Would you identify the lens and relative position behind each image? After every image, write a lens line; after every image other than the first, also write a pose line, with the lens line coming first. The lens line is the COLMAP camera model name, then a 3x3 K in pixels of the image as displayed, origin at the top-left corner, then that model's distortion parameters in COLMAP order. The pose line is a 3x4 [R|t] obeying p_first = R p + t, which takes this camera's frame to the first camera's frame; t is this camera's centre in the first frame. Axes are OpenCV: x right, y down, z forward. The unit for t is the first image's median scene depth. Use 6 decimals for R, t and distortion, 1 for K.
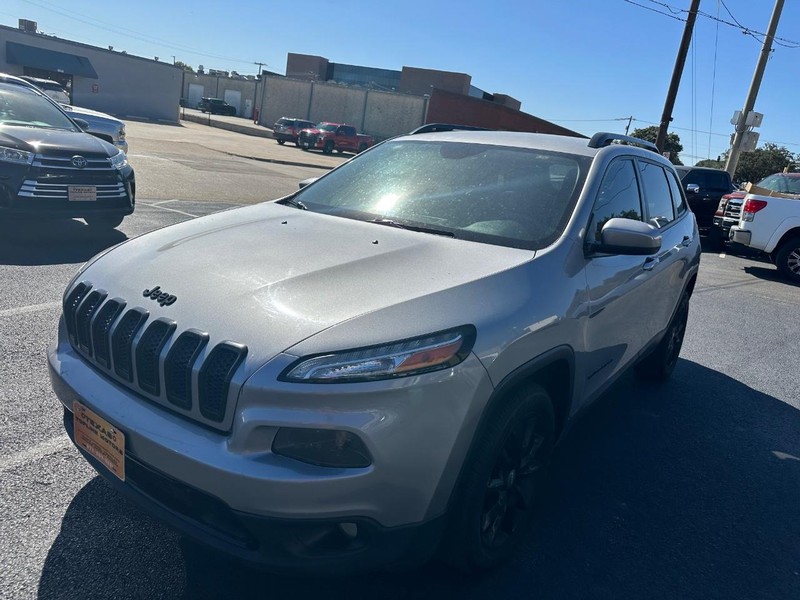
lens RADIAL K [[572.2, 0, 398.0], [0, 572.2, 303.1], [0, 0, 1]] dist [0.002562, -0.008387]
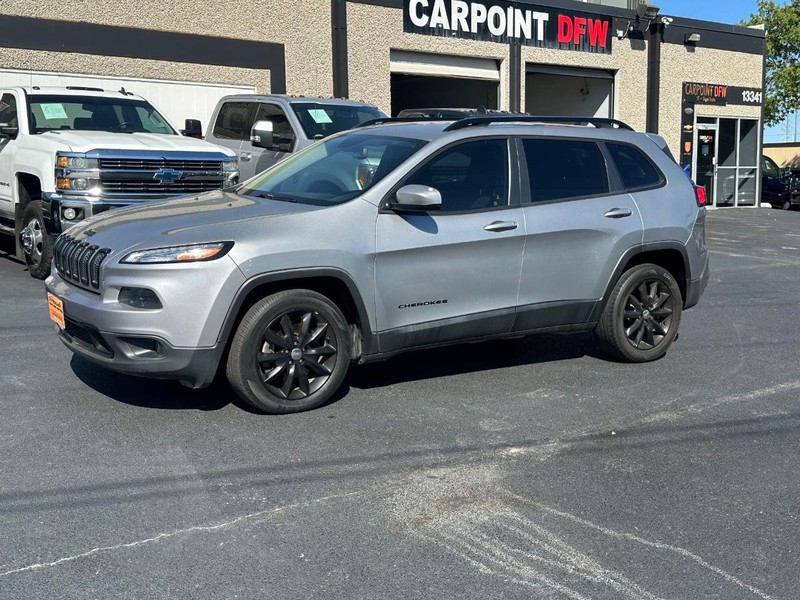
lens RADIAL K [[942.5, 0, 399.2], [0, 942.5, 299.2], [0, 0, 1]] dist [0.191492, -0.437542]
pose [[0.938983, -0.009928, -0.343821, 1.082779], [-0.024227, 0.995192, -0.094900, 0.322663], [0.343110, 0.097439, 0.934228, -1.032166]]
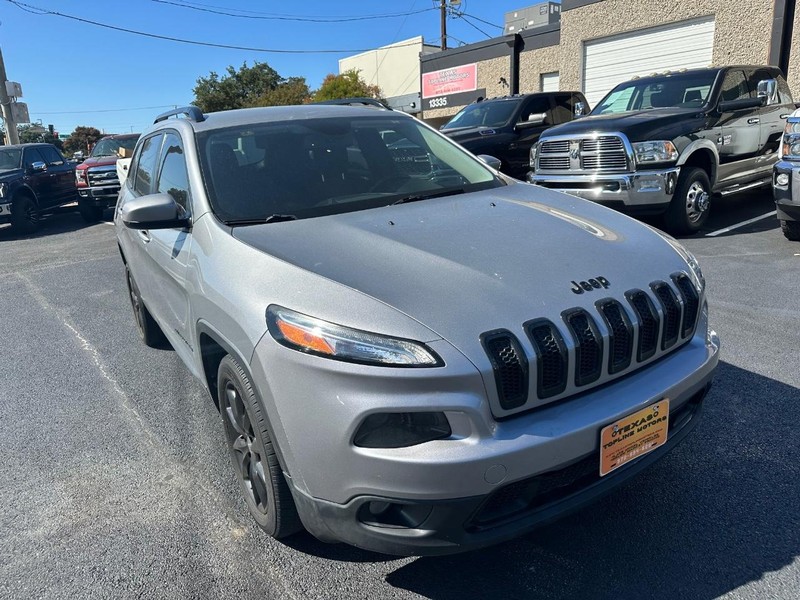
lens RADIAL K [[568.1, 0, 409.0], [0, 568.1, 308.2], [0, 0, 1]] dist [0.004335, -0.010634]
pose [[-0.315458, 0.203288, -0.926909, 1.295612], [-0.178876, 0.946534, 0.268470, -0.161903], [0.931928, 0.250493, -0.262229, 1.210689]]
